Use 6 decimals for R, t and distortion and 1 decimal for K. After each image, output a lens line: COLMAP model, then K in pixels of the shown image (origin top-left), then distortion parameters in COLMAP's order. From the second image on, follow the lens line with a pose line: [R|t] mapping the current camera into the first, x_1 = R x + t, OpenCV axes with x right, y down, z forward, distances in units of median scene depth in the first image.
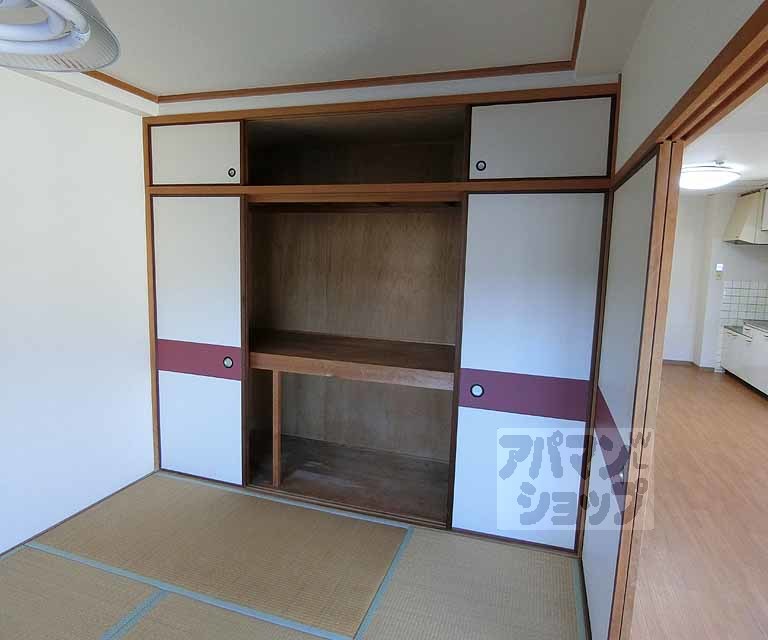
lens RADIAL K [[496.5, 0, 383.0], [0, 496.5, 314.8], [0, 0, 1]] dist [-0.010298, -0.003845]
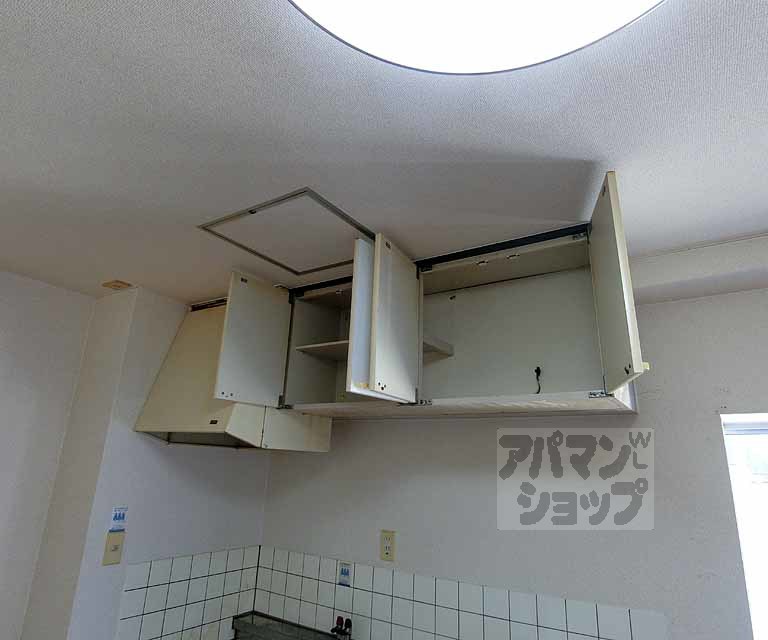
lens RADIAL K [[496.5, 0, 383.0], [0, 496.5, 314.8], [0, 0, 1]] dist [-0.010298, -0.003845]
pose [[0.293885, 0.260463, 0.919669, 0.901860], [0.094041, 0.949610, -0.298994, -0.237548], [-0.951203, 0.174357, 0.254582, 1.613669]]
